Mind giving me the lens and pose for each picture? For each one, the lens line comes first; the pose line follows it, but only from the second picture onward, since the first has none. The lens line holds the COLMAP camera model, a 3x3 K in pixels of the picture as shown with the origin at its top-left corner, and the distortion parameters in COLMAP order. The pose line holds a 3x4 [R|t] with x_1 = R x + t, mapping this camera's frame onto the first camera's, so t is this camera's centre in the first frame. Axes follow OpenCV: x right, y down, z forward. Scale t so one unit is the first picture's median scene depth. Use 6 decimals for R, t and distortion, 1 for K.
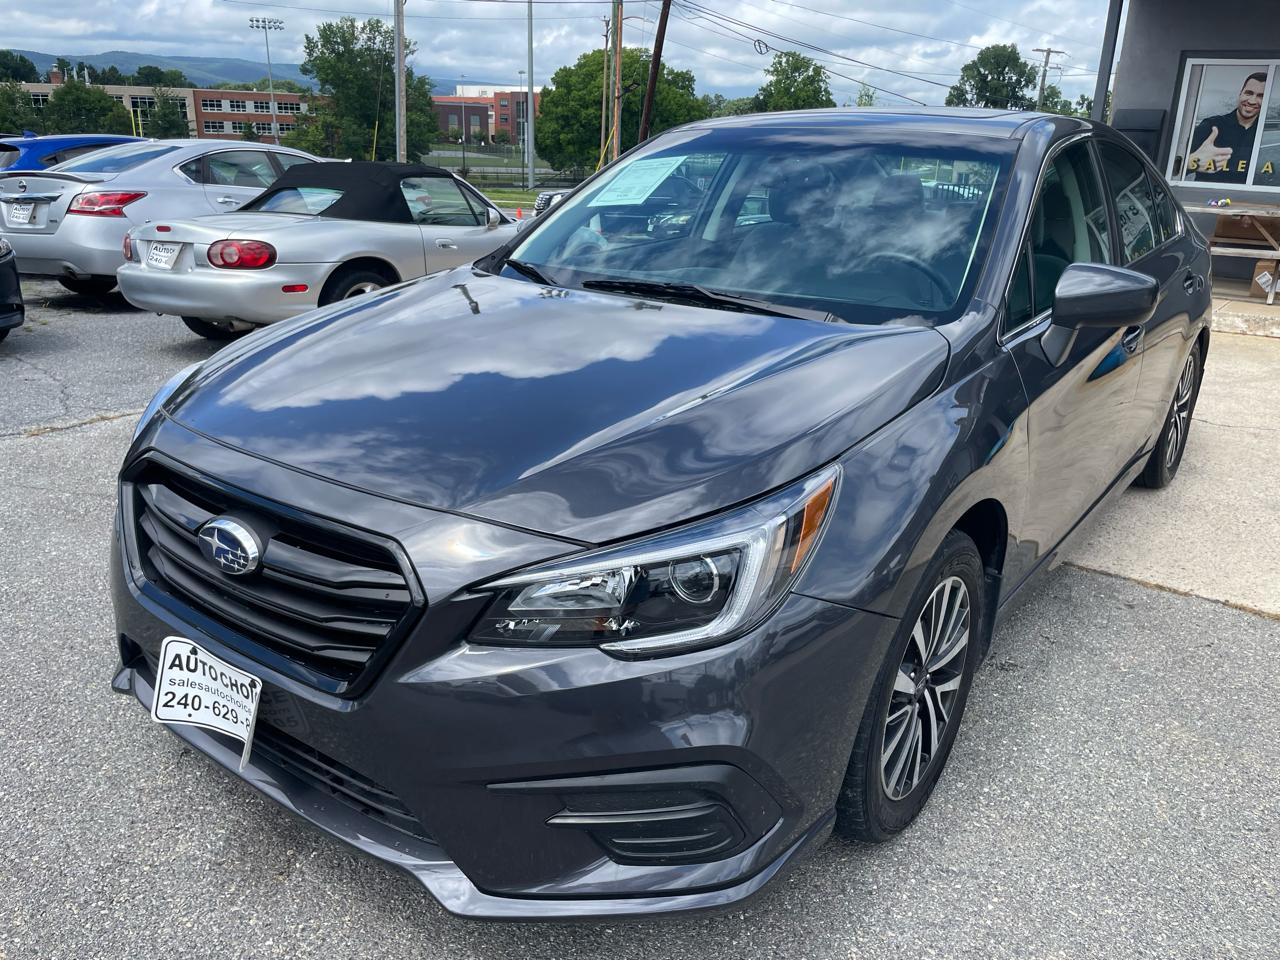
lens RADIAL K [[978.5, 0, 651.8], [0, 978.5, 475.9], [0, 0, 1]] dist [0.082146, -0.115207]
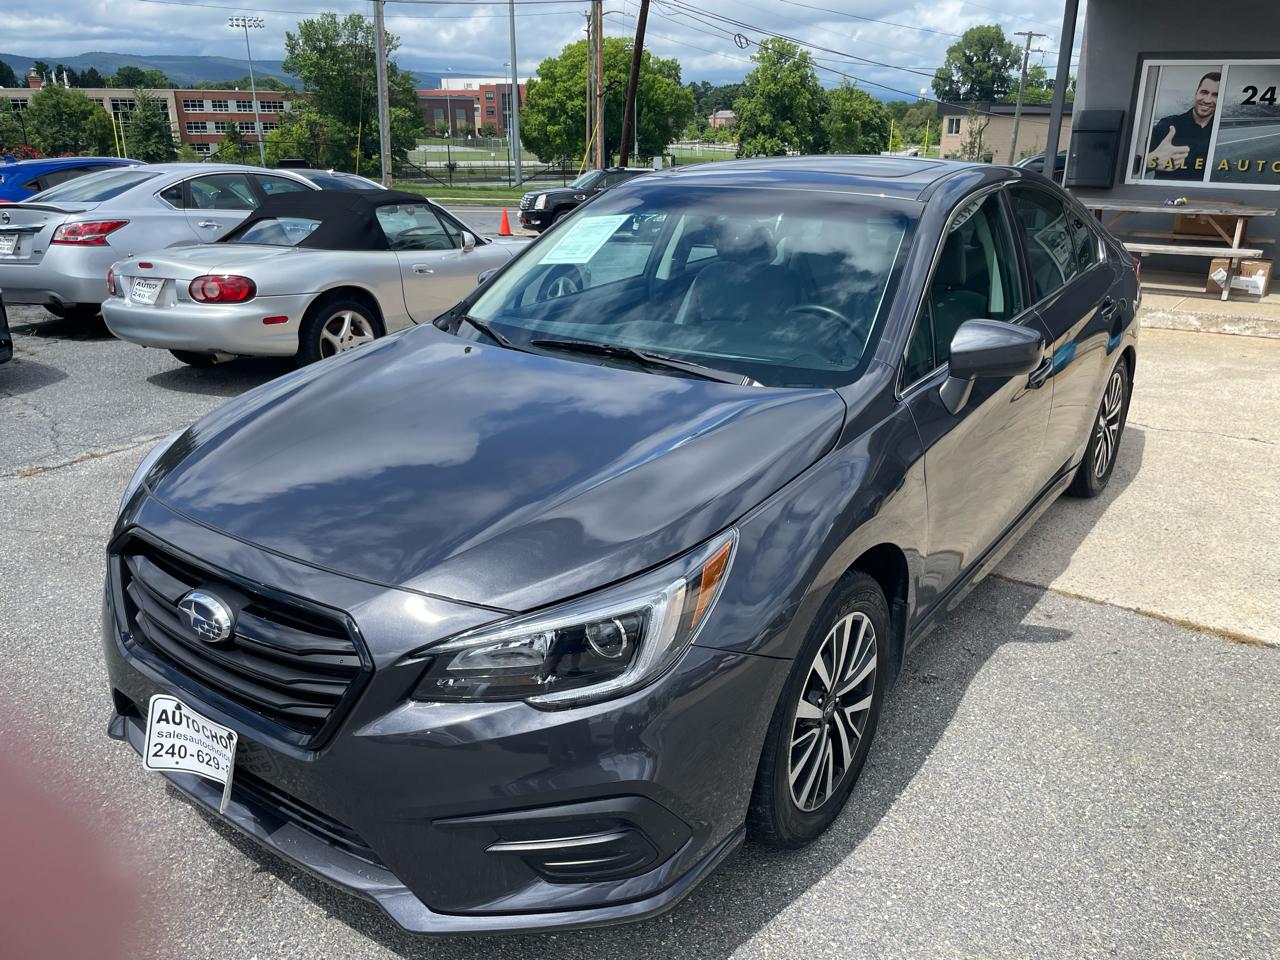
lens RADIAL K [[978.4, 0, 664.9], [0, 978.4, 477.9], [0, 0, 1]] dist [0.083381, -0.114546]
pose [[0.999464, -0.029272, 0.014631, 0.026478], [0.029091, 0.999499, 0.012482, -0.025508], [-0.014989, -0.012050, 0.999815, -0.043672]]
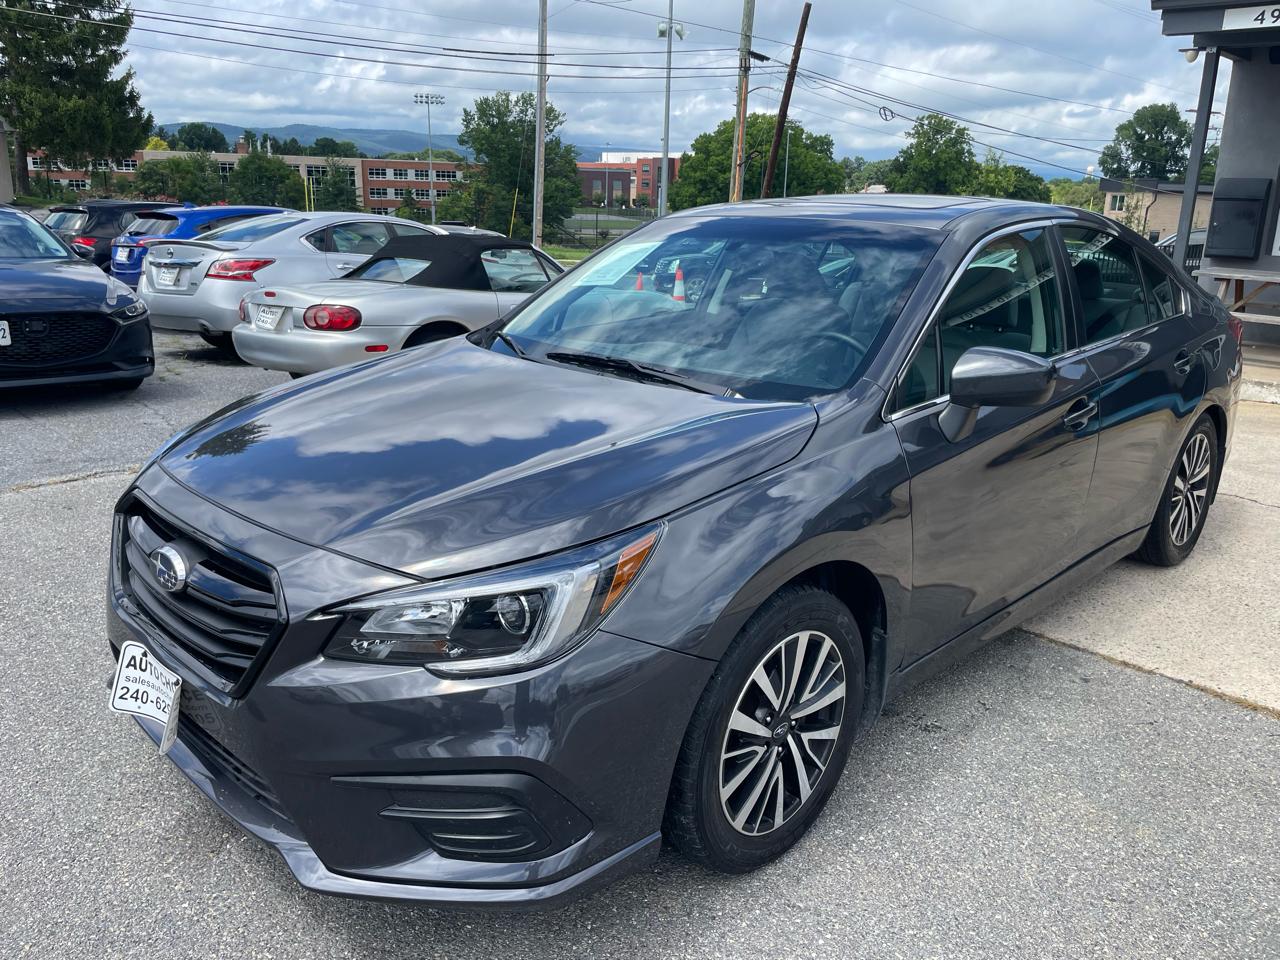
lens RADIAL K [[978.0, 0, 638.2], [0, 978.0, 469.4], [0, 0, 1]] dist [0.088709, -0.124468]
pose [[0.988952, 0.034945, -0.144061, 0.092876], [-0.044002, 0.997218, -0.060166, -0.000824], [0.141558, 0.065840, 0.987738, -0.040489]]
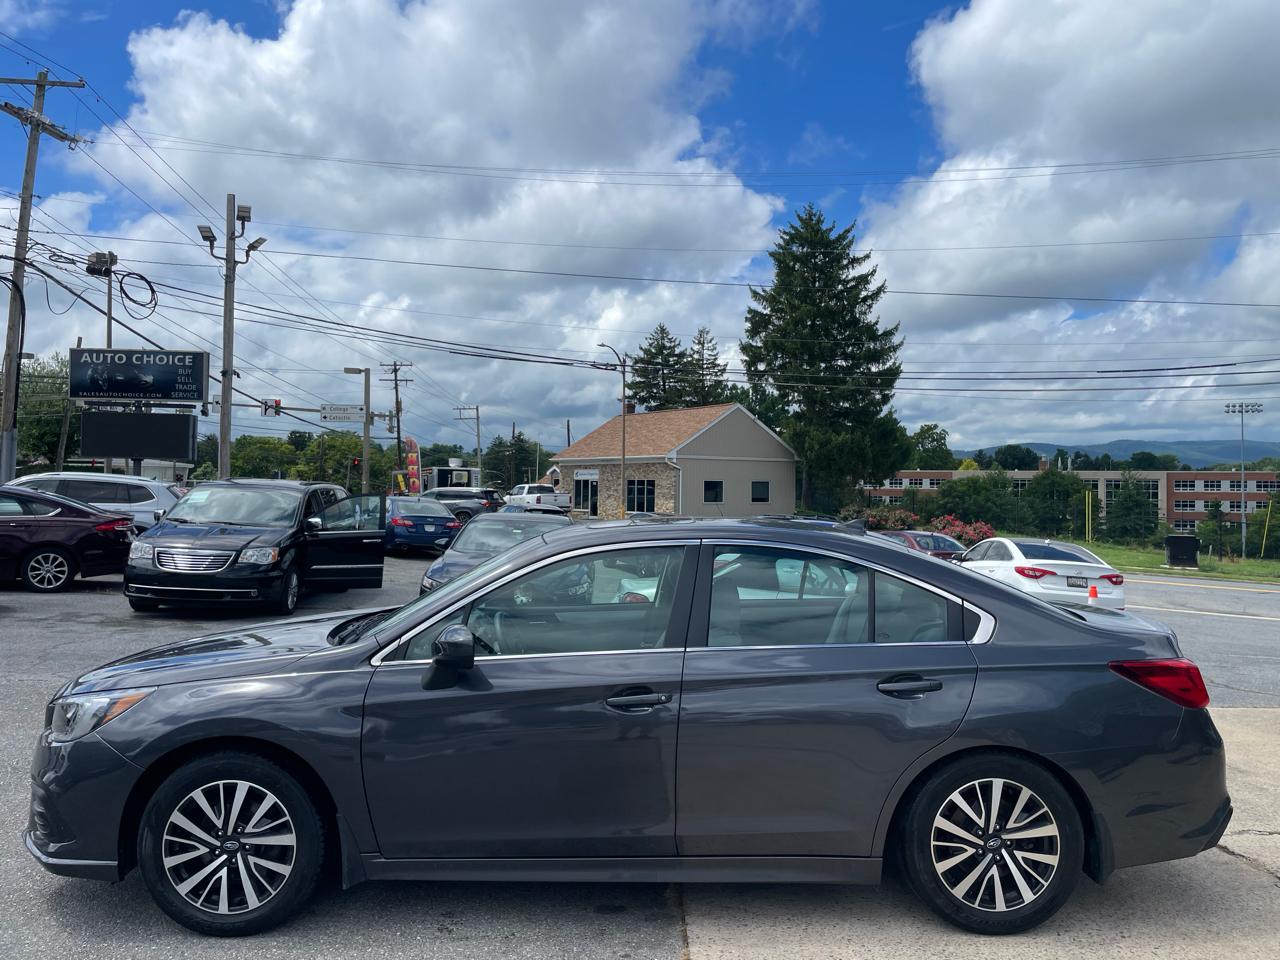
lens RADIAL K [[978.0, 0, 638.2], [0, 978.0, 469.4], [0, 0, 1]] dist [0.088709, -0.124468]
pose [[0.603865, -0.038783, -0.796143, 0.747813], [-0.255053, 0.936900, -0.239094, -0.060800], [0.755179, 0.347439, 0.555869, 0.120380]]
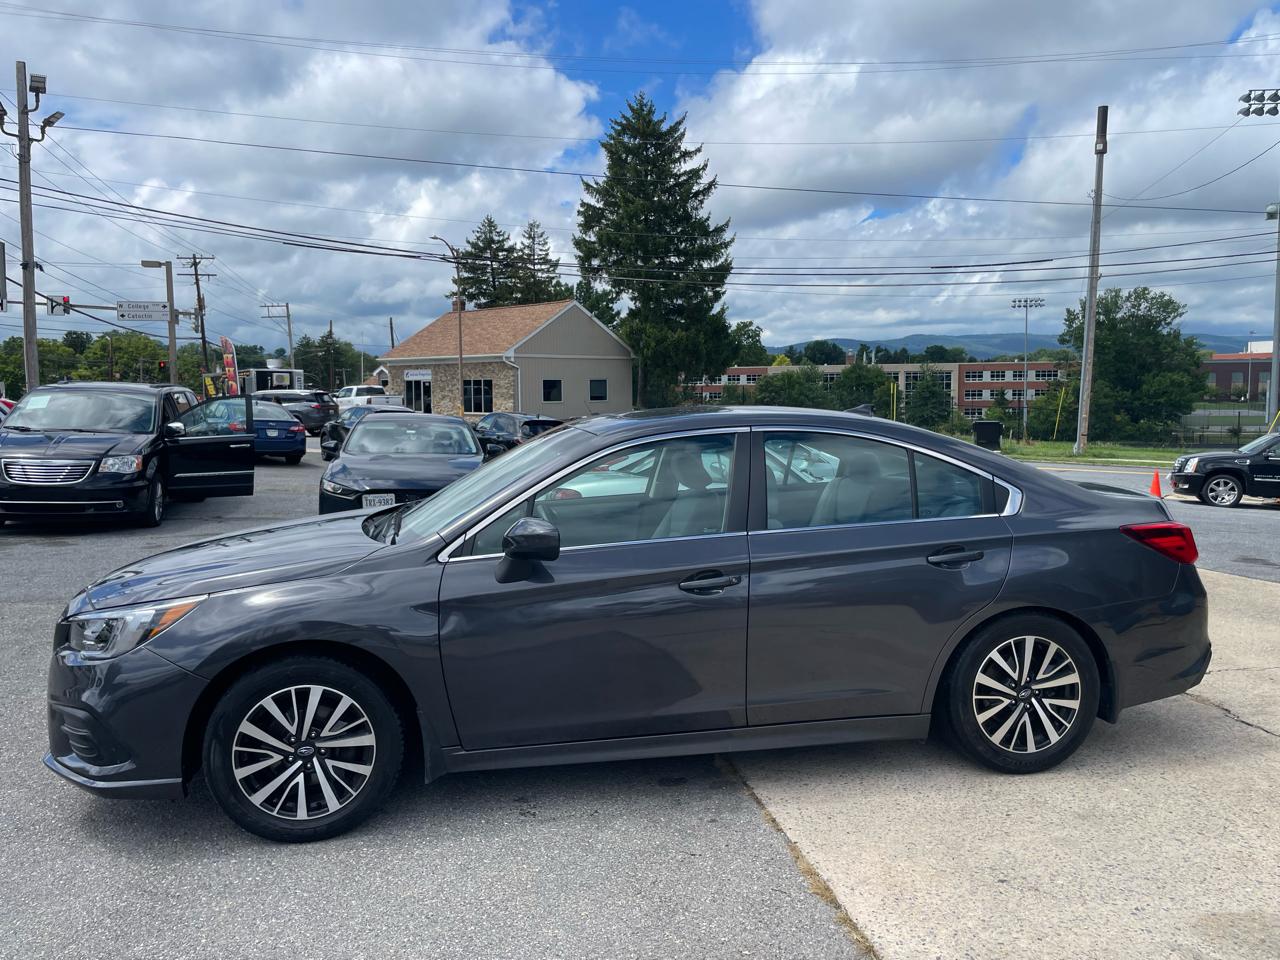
lens RADIAL K [[980.9, 0, 629.6], [0, 980.9, 466.8], [0, 0, 1]] dist [0.092588, -0.137931]
pose [[0.732452, 0.018951, -0.680554, 0.641432], [-0.195682, 0.963293, -0.183780, -0.018051], [0.652091, 0.267782, 0.709275, 0.011083]]
